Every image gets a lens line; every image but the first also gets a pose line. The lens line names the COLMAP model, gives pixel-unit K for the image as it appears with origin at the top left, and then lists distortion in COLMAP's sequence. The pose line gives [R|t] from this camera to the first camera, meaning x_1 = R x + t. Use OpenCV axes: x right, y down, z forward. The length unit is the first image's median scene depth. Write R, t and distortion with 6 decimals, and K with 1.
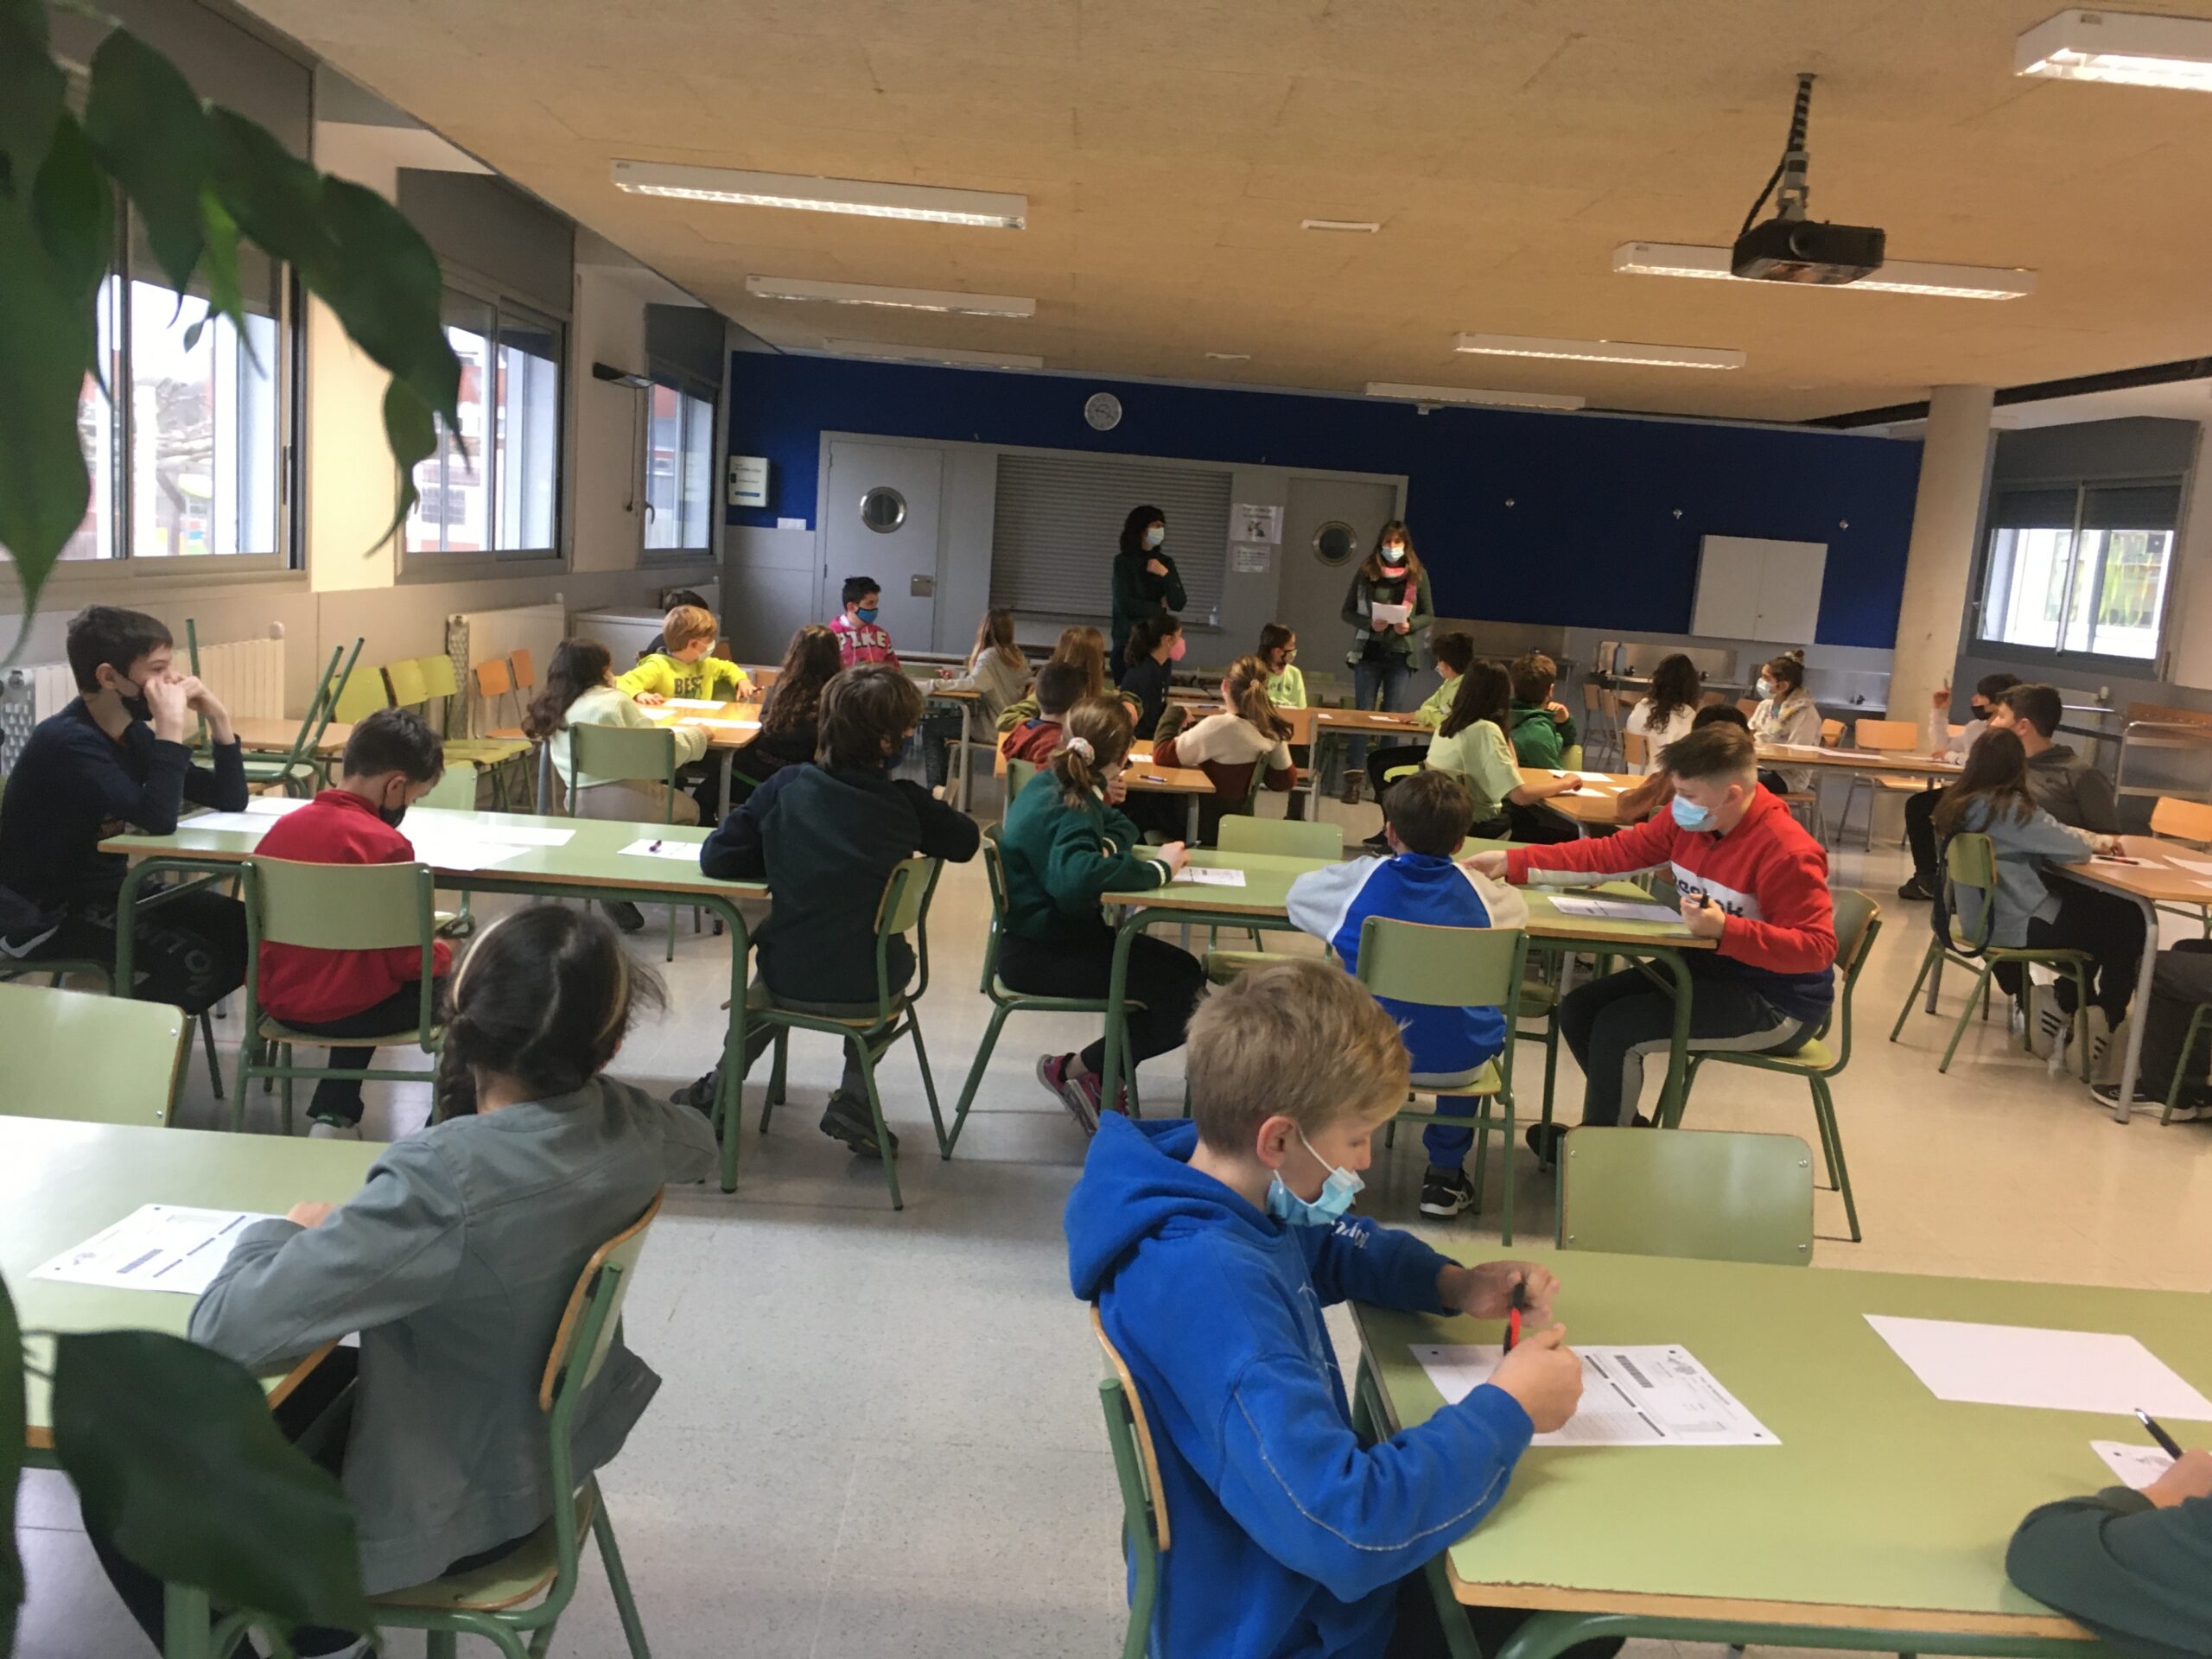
lens RADIAL K [[1876.0, 0, 1111.0], [0, 1876.0, 824.3], [0, 0, 1]] dist [0.056364, -0.045208]
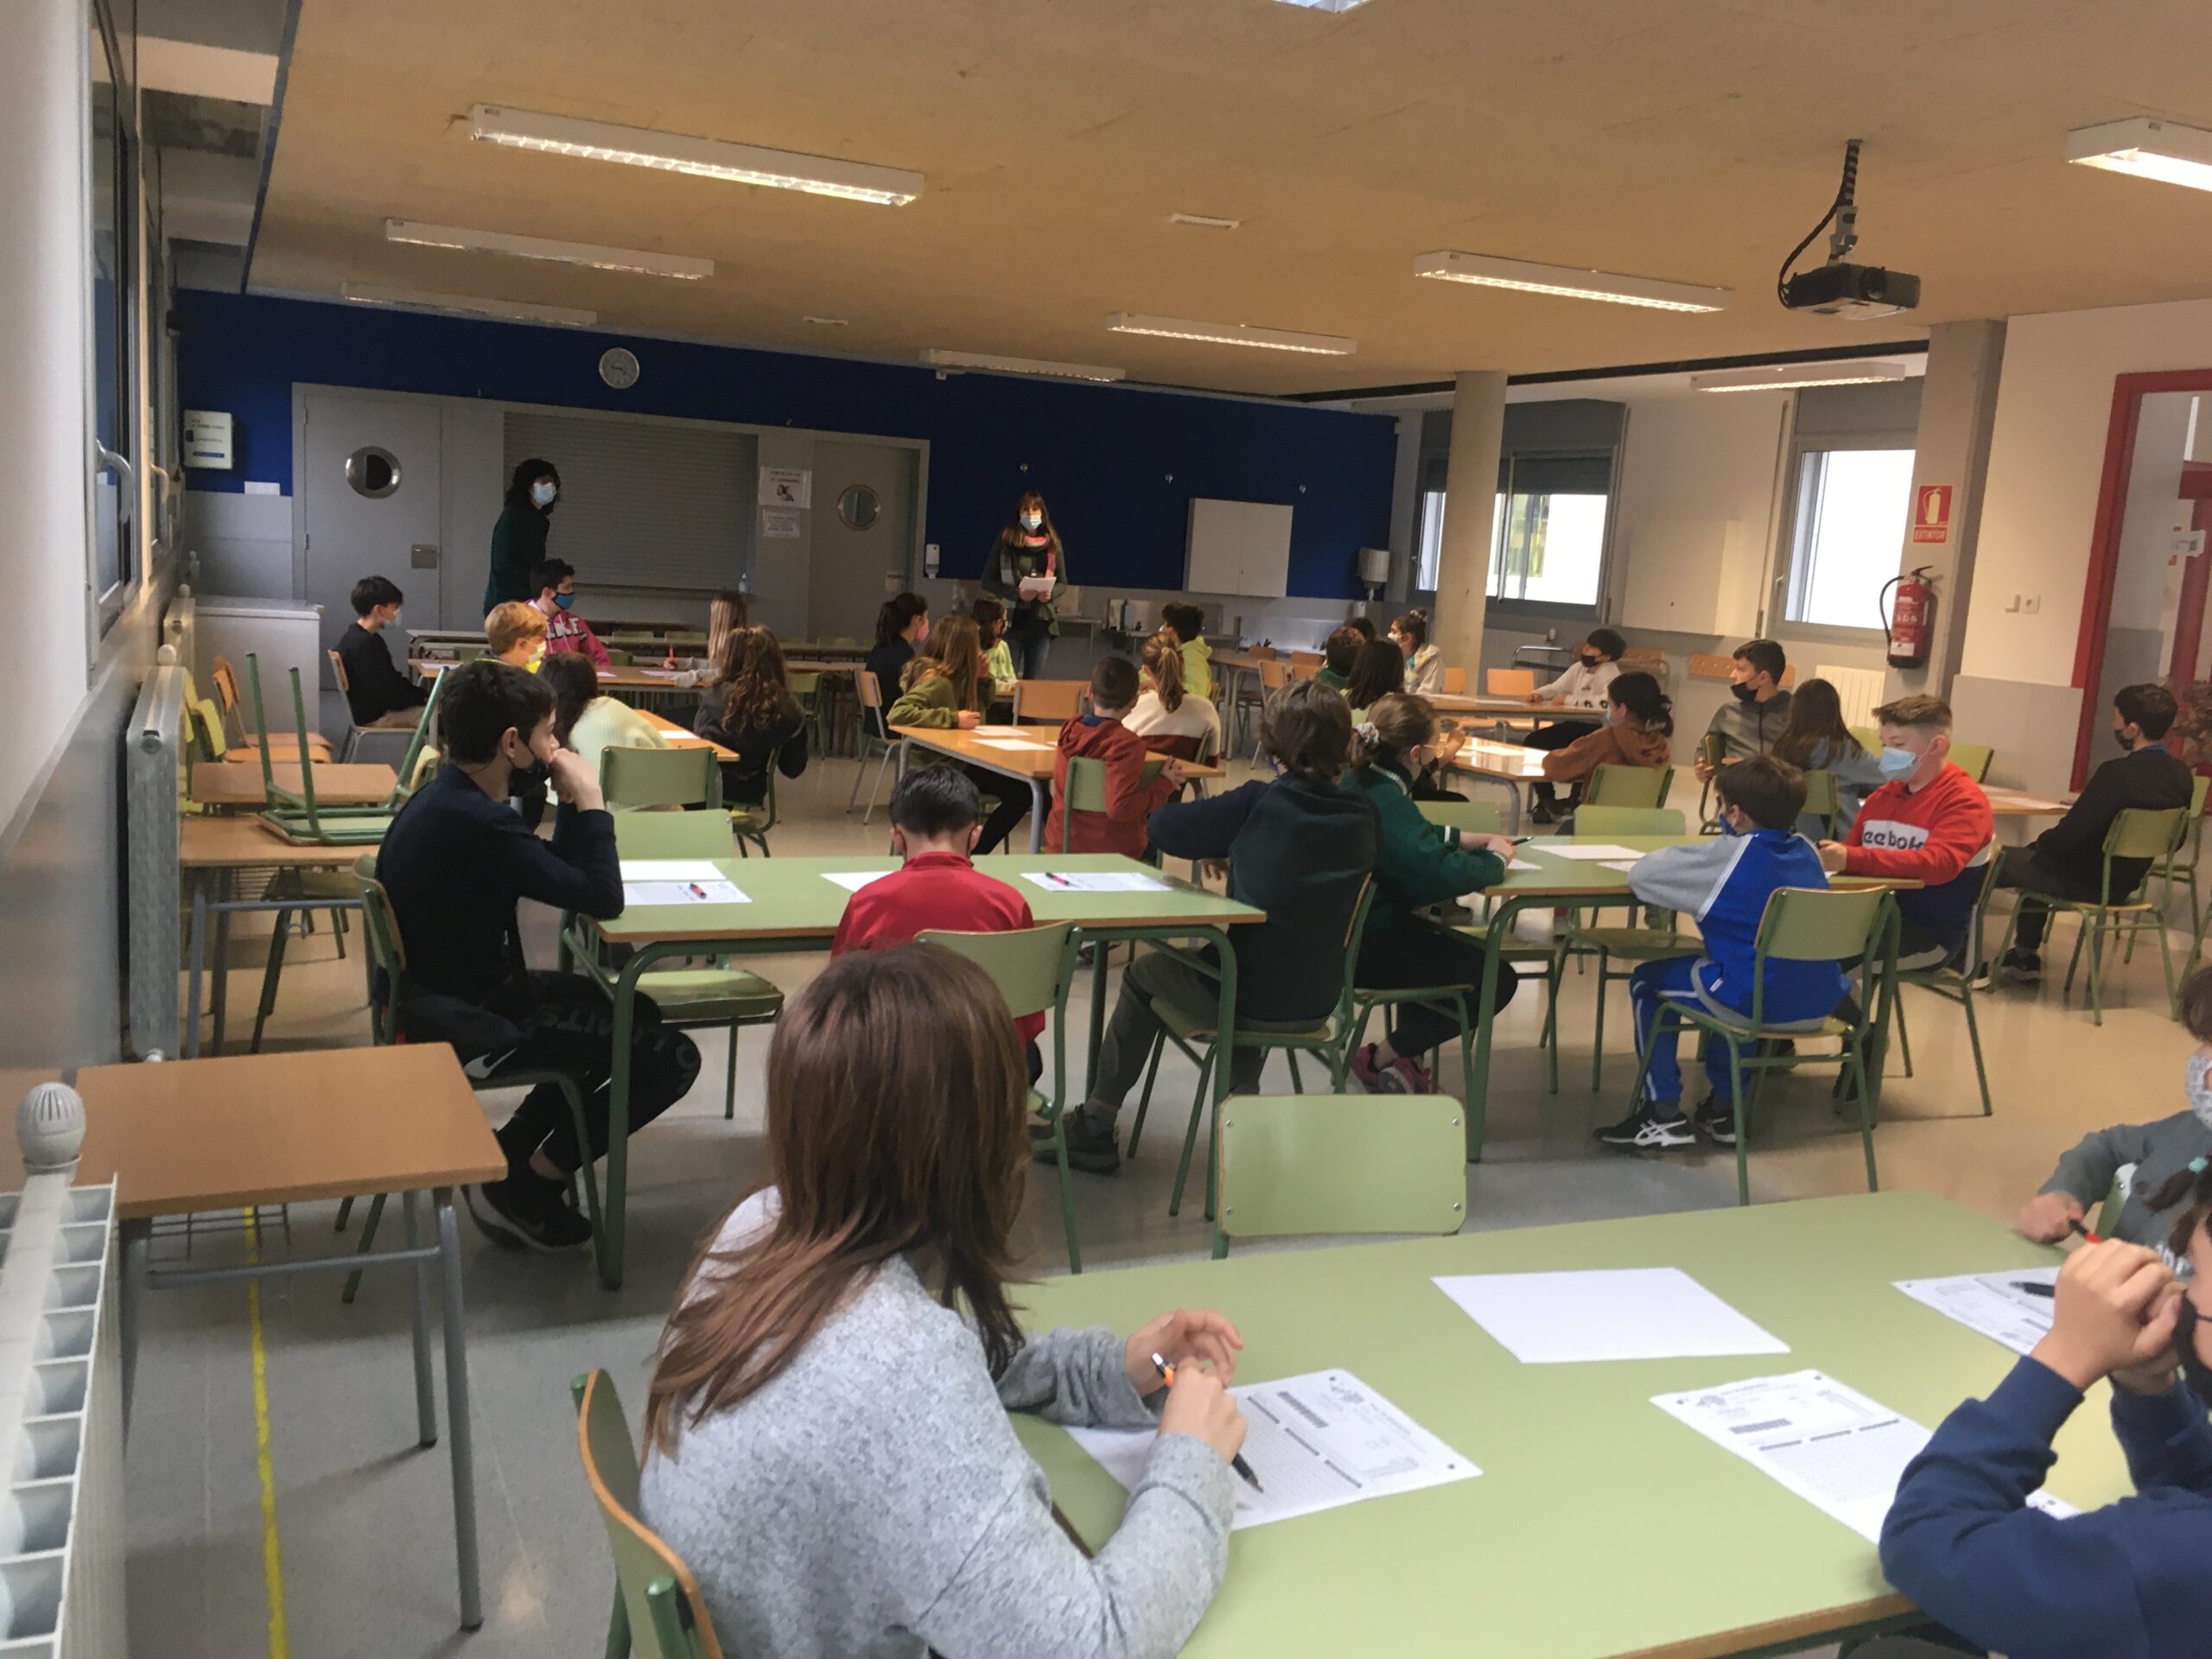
lens RADIAL K [[1876.0, 0, 1106.7], [0, 1876.0, 835.1], [0, 0, 1]] dist [0.056364, -0.045208]
pose [[0.915622, -0.077933, 0.394414, -0.211991], [0.064104, 0.996781, 0.048141, -0.019736], [-0.396897, -0.018795, 0.917671, 0.036523]]
